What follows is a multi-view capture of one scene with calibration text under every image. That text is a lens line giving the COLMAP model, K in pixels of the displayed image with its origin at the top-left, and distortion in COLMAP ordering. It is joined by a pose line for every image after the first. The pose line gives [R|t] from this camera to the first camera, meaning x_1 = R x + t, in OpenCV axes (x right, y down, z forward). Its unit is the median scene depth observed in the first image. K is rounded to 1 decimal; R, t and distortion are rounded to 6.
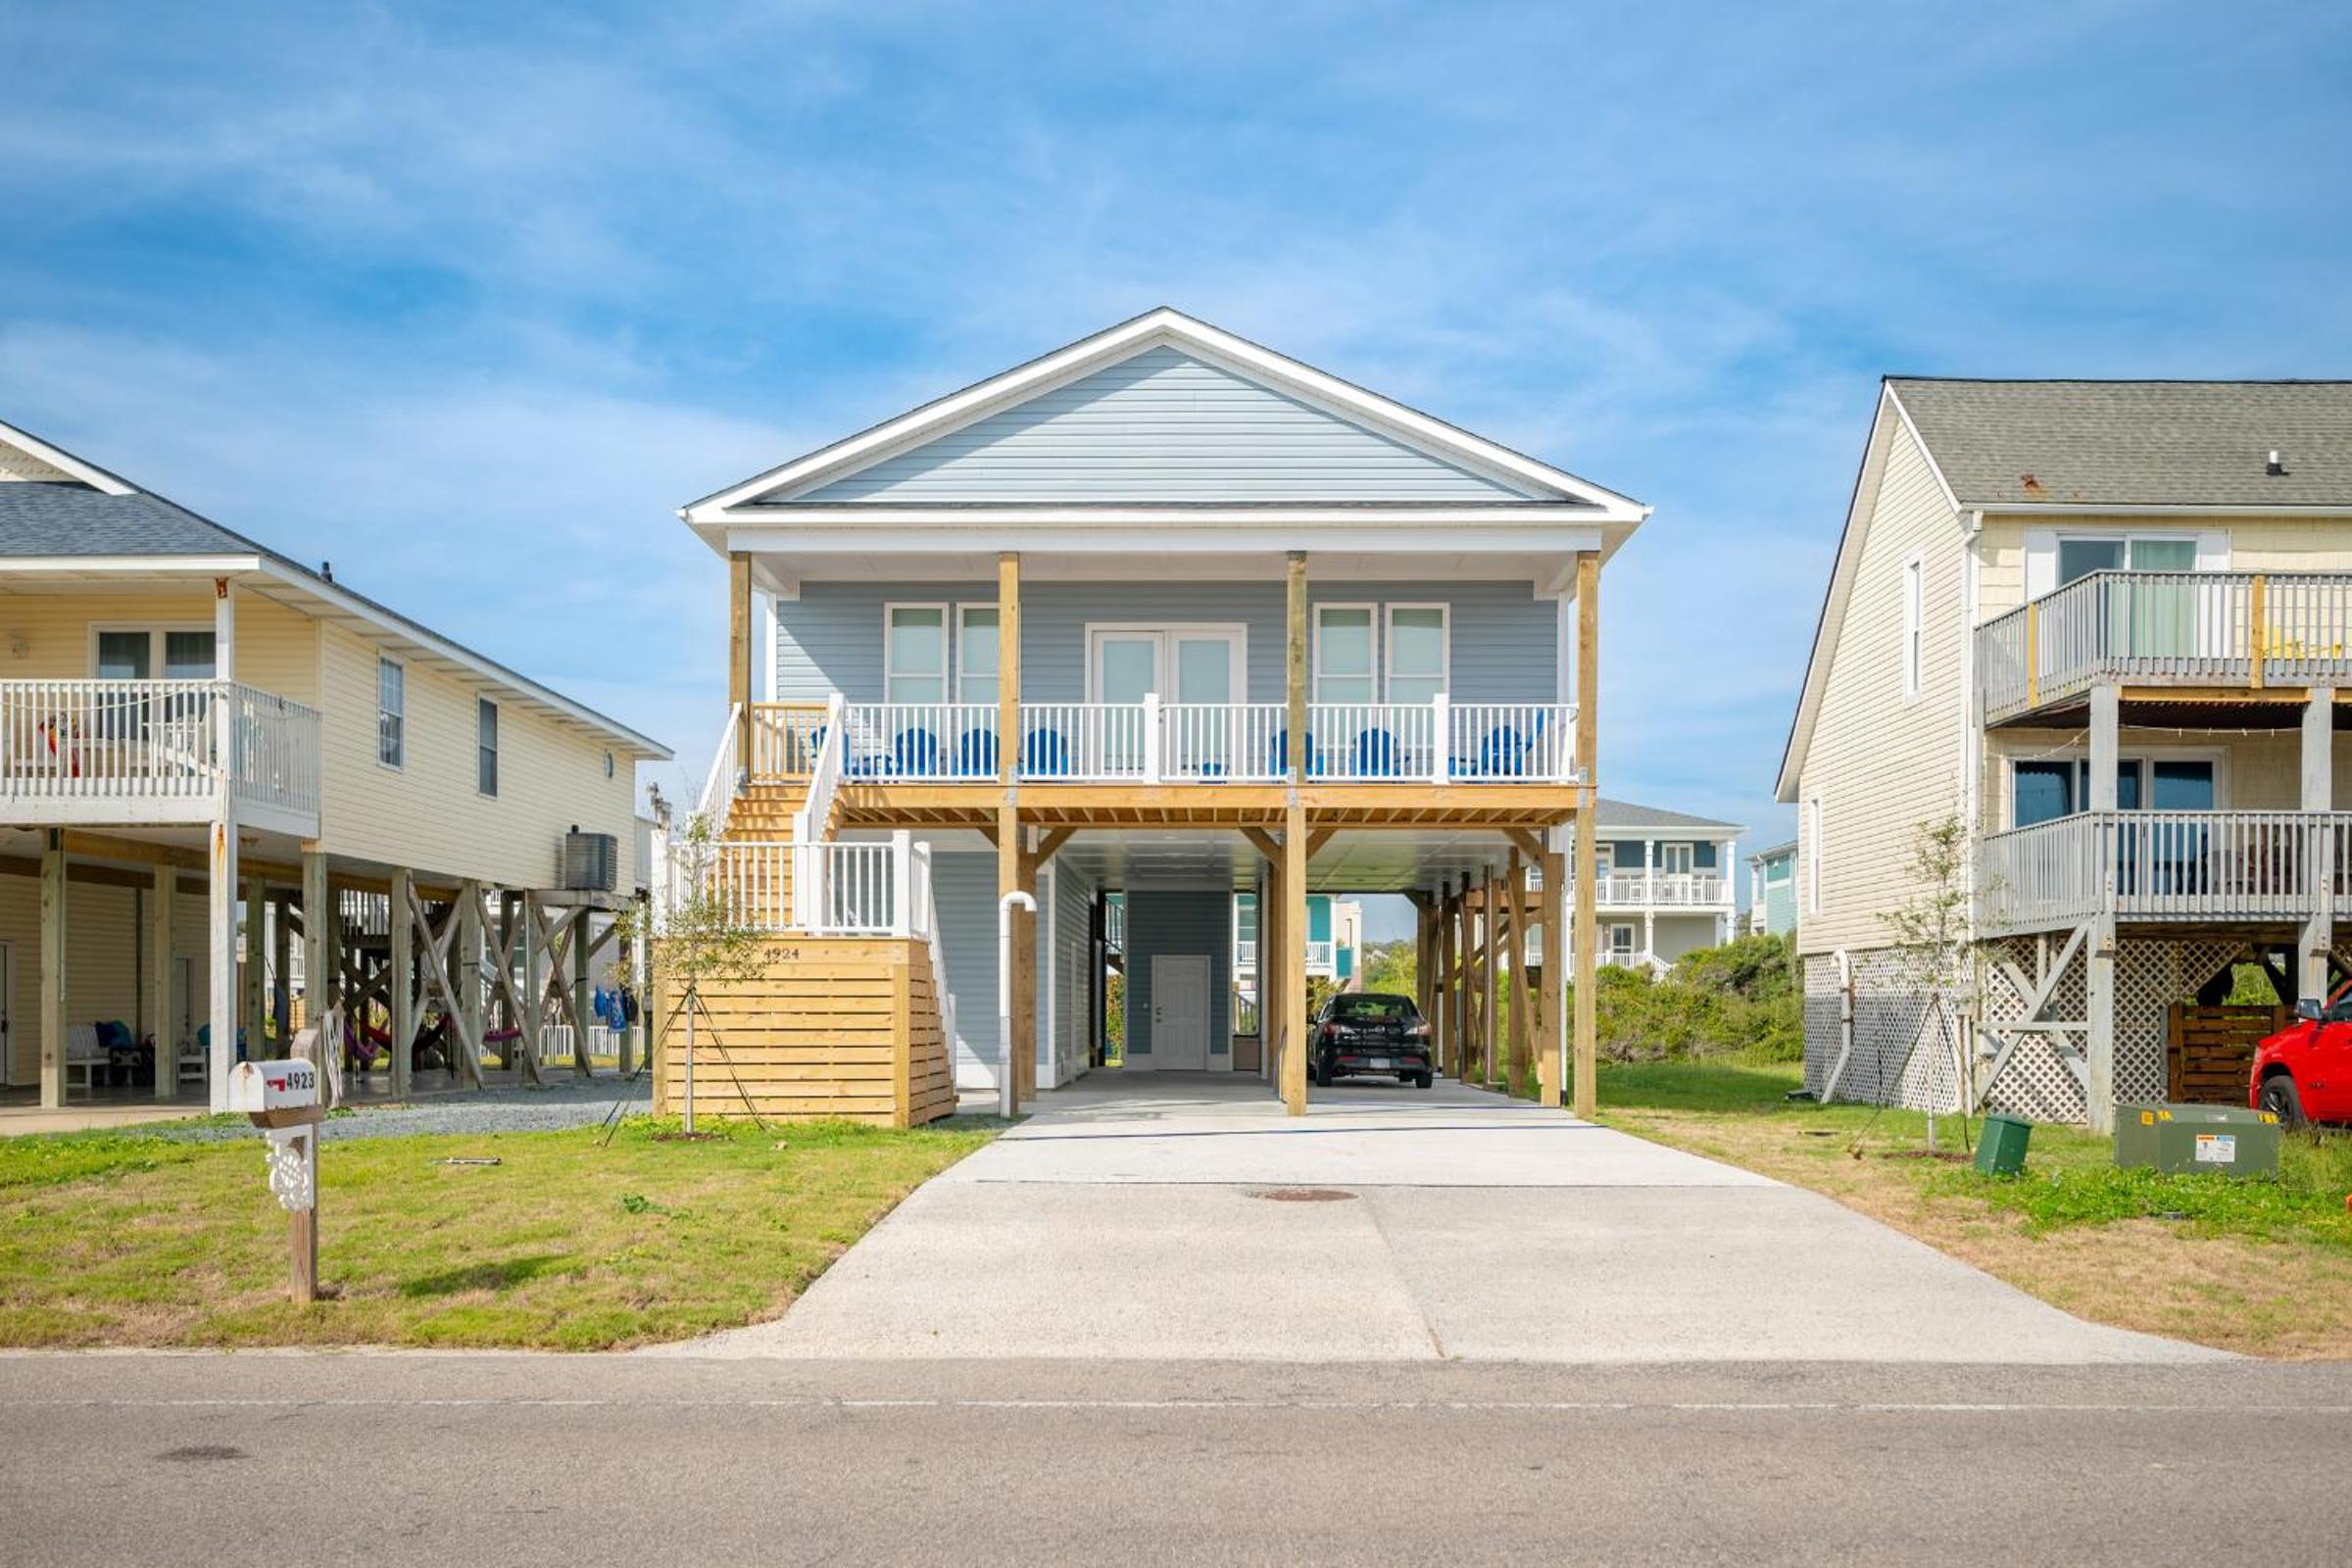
lens RADIAL K [[2195.4, 0, 1192.8], [0, 2195.4, 1007.7], [0, 0, 1]] dist [0.000477, -0.006027]
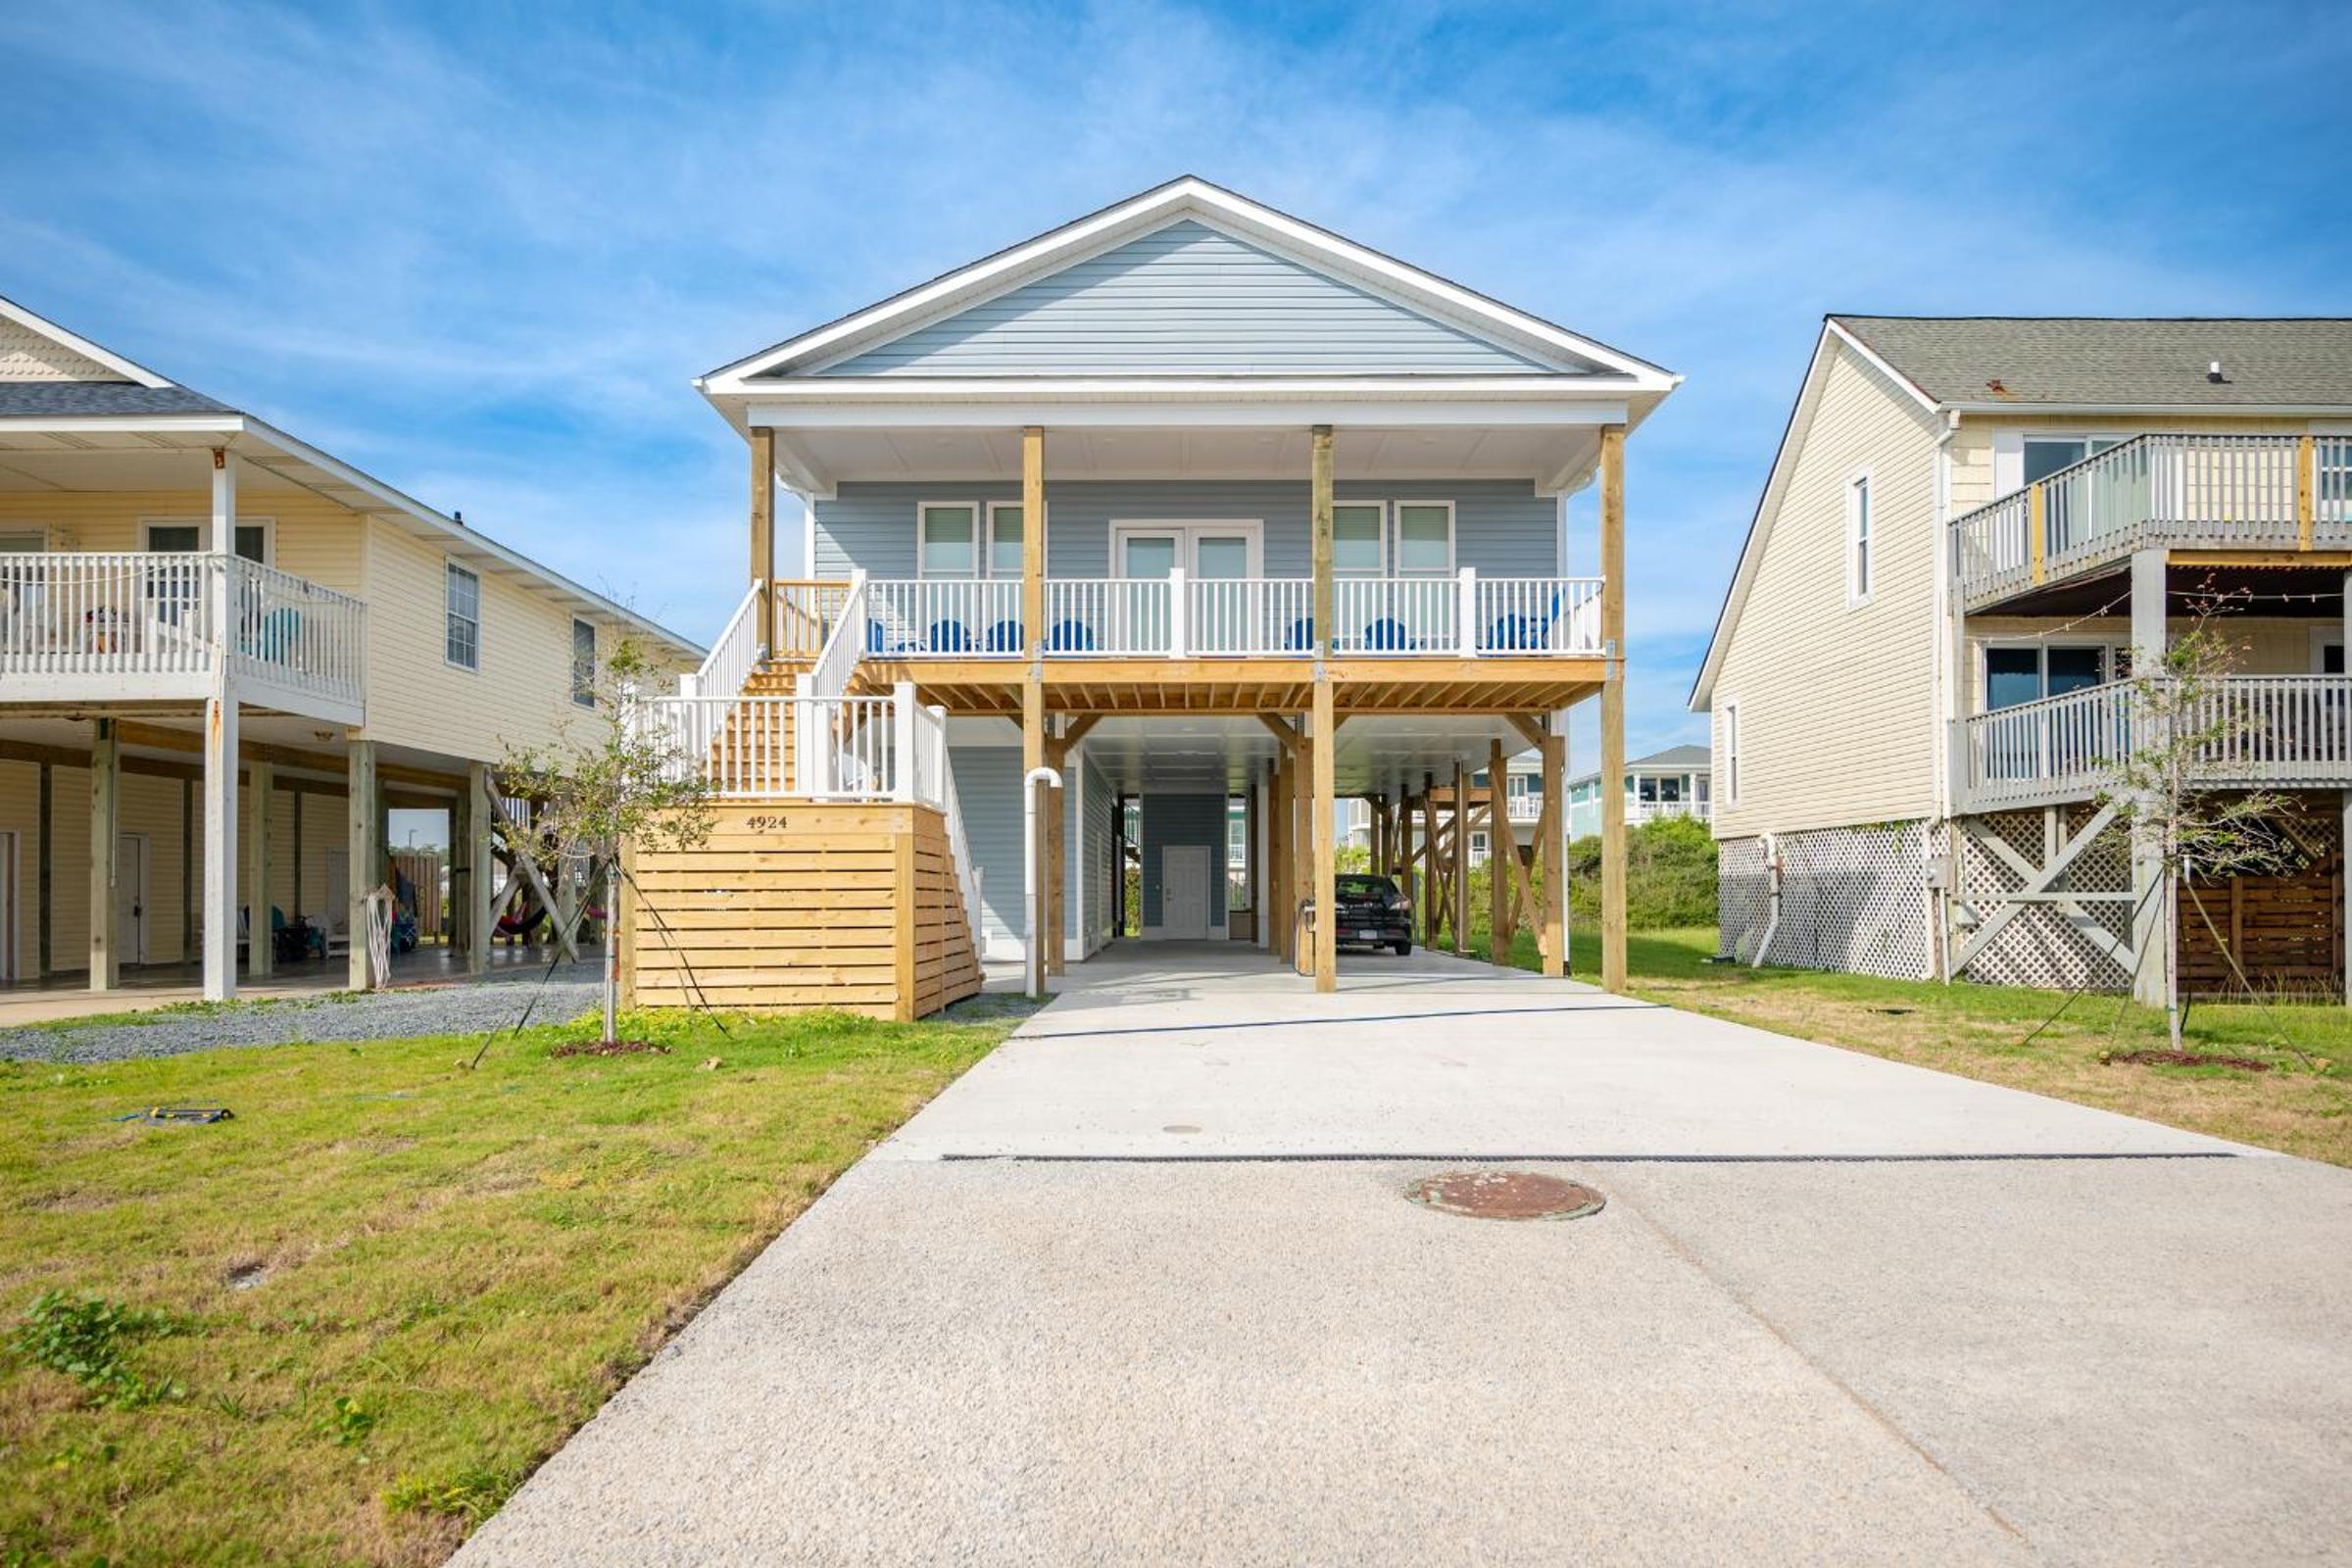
lens RADIAL K [[1325.3, 0, 1195.9], [0, 1325.3, 873.3], [0, 0, 1]] dist [-0.000729, -0.000196]
pose [[0.999801, -0.006406, 0.018893, -0.021813], [0.006696, 0.999860, -0.015342, 0.004117], [-0.018792, 0.015466, 0.999704, 0.390300]]
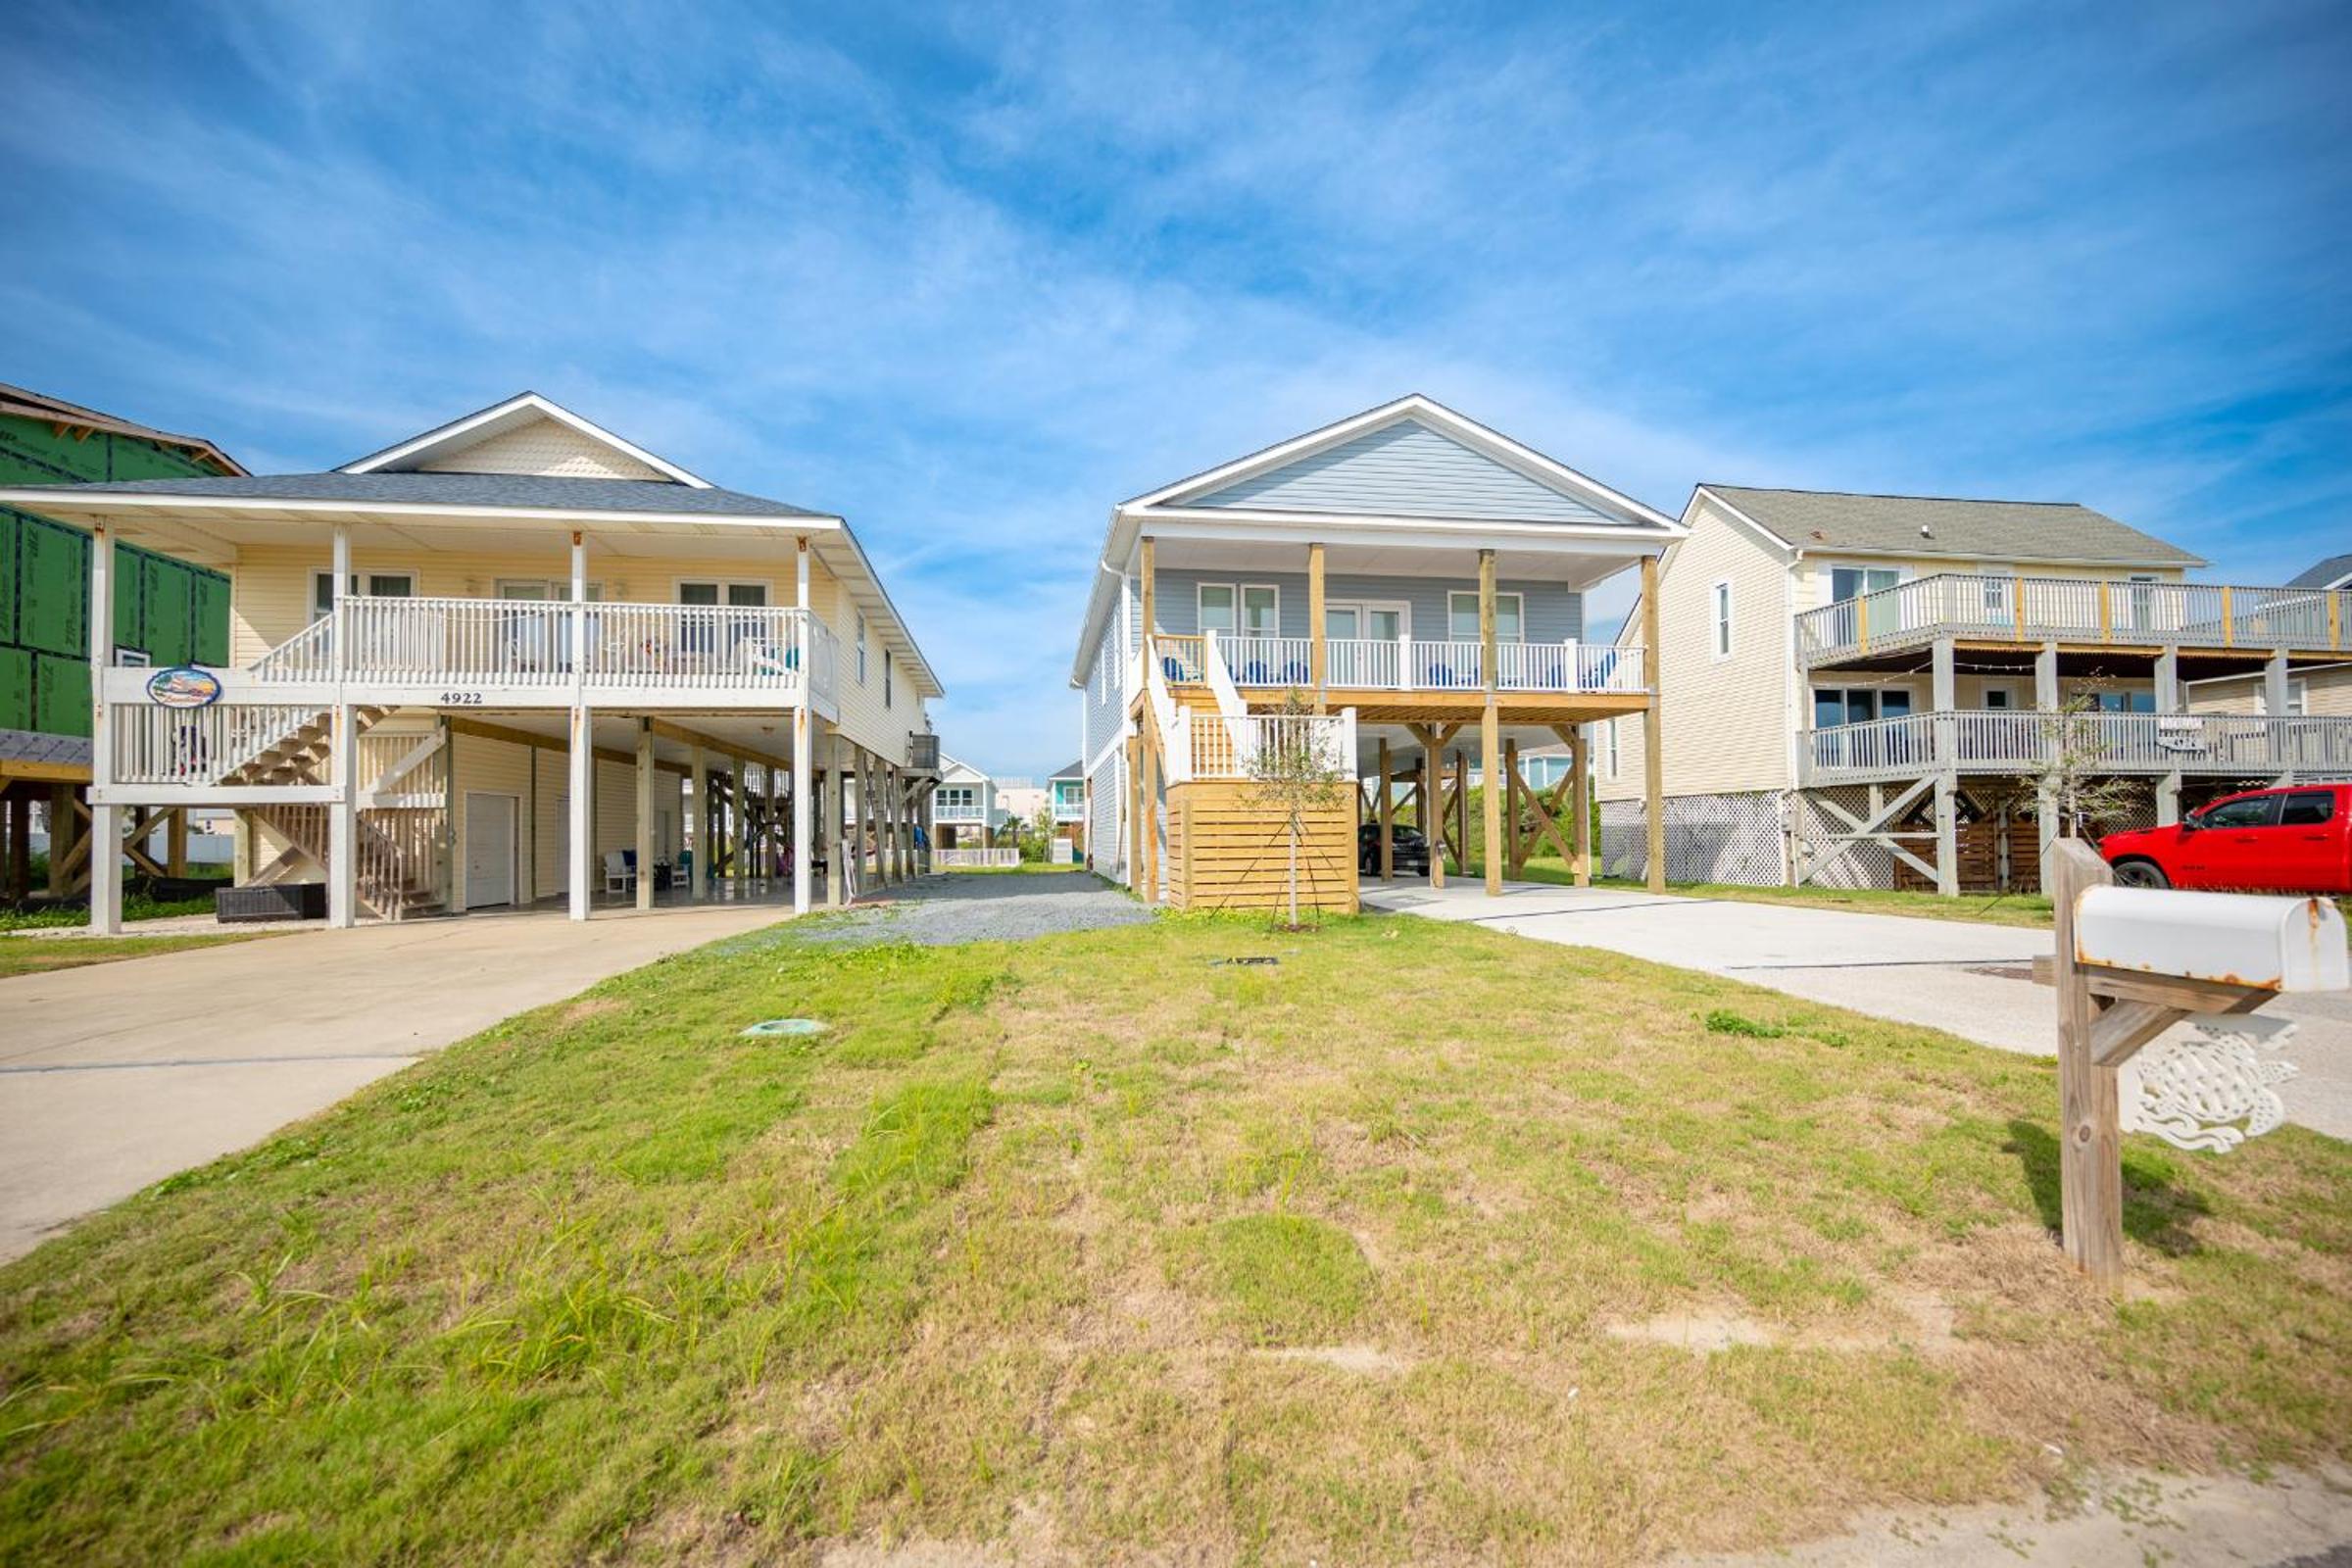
lens RADIAL K [[968.8, 0, 1167.0], [0, 968.8, 808.9], [0, 0, 1]] dist [-0.000761, 0.000358]
pose [[0.985884, -0.007287, 0.167271, -0.299959], [0.012493, 0.999469, -0.030090, 0.003059], [-0.166962, 0.031755, 0.985452, 0.327564]]
